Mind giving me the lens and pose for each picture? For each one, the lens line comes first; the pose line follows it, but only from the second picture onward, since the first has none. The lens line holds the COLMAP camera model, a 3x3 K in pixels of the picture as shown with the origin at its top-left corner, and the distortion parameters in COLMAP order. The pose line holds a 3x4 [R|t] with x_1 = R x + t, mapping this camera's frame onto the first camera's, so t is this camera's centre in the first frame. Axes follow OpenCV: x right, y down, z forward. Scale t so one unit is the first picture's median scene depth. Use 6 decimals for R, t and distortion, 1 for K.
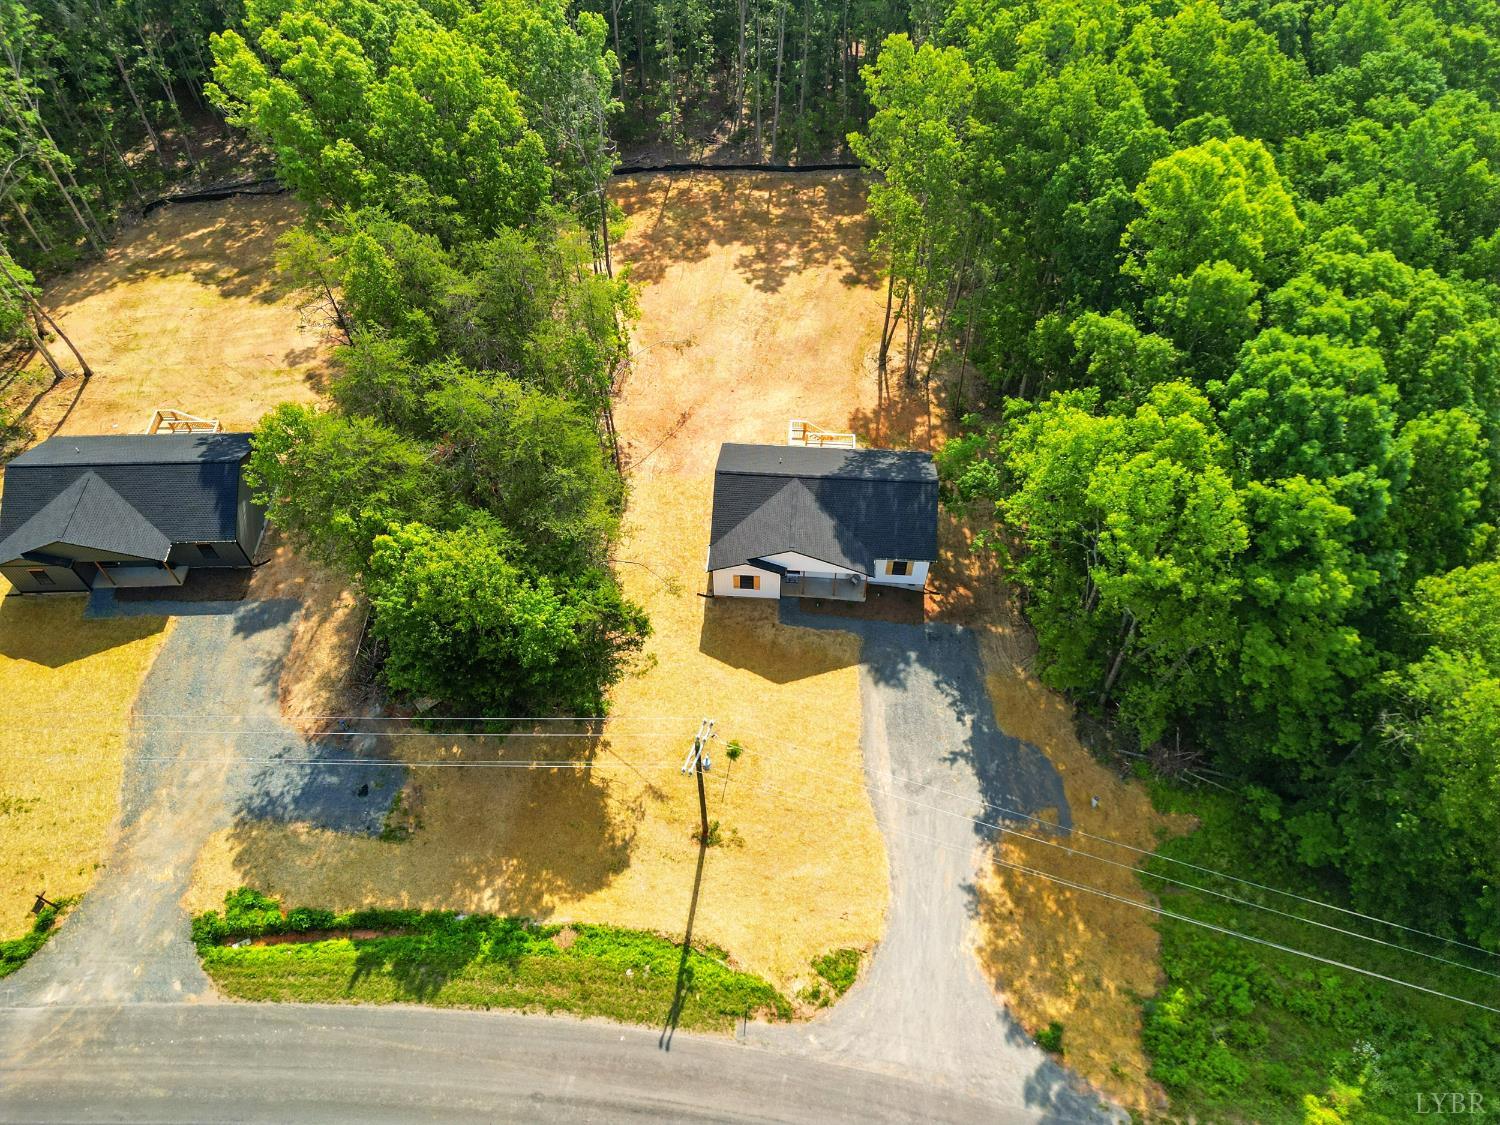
lens RADIAL K [[1054.7, 0, 750.0], [0, 1054.7, 562.5], [0, 0, 1]] dist [0.078346, -0.070390]
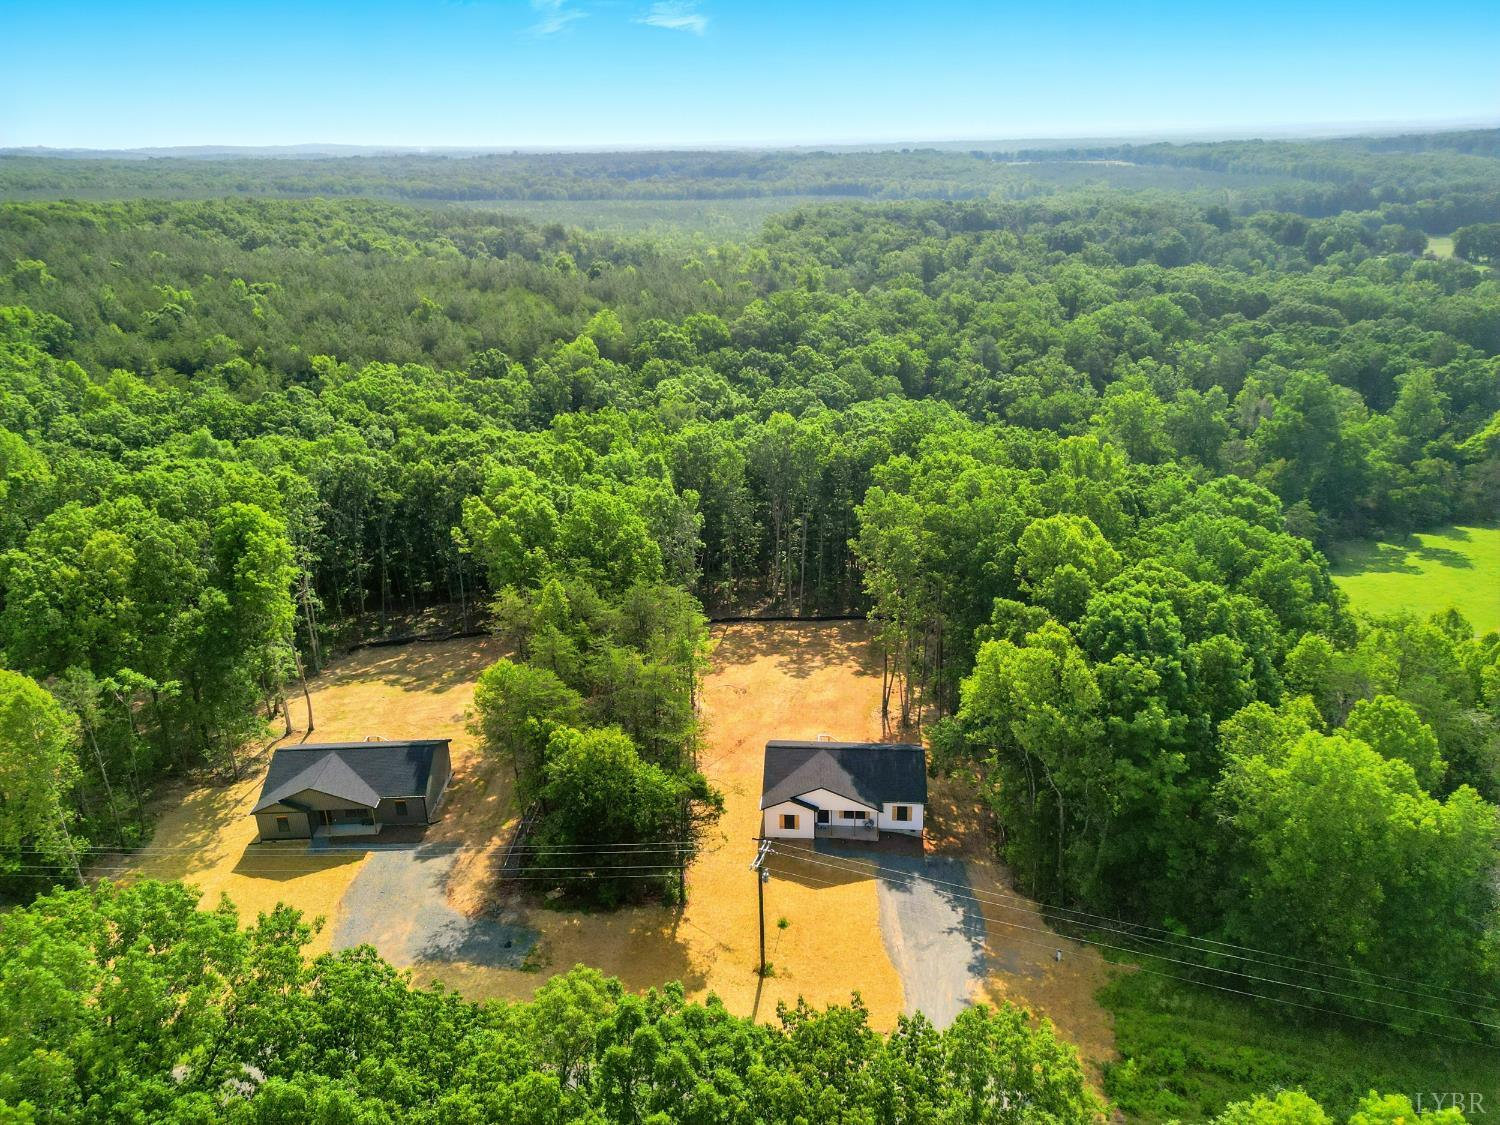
lens RADIAL K [[1039.7, 0, 741.4], [0, 1039.7, 562.3], [0, 0, 1]] dist [0.110732, -0.140385]
pose [[0.999466, -0.008536, -0.031554, -0.020096], [-0.008789, 0.859588, -0.510912, 0.426779], [0.031484, 0.510916, 0.859054, -0.338038]]
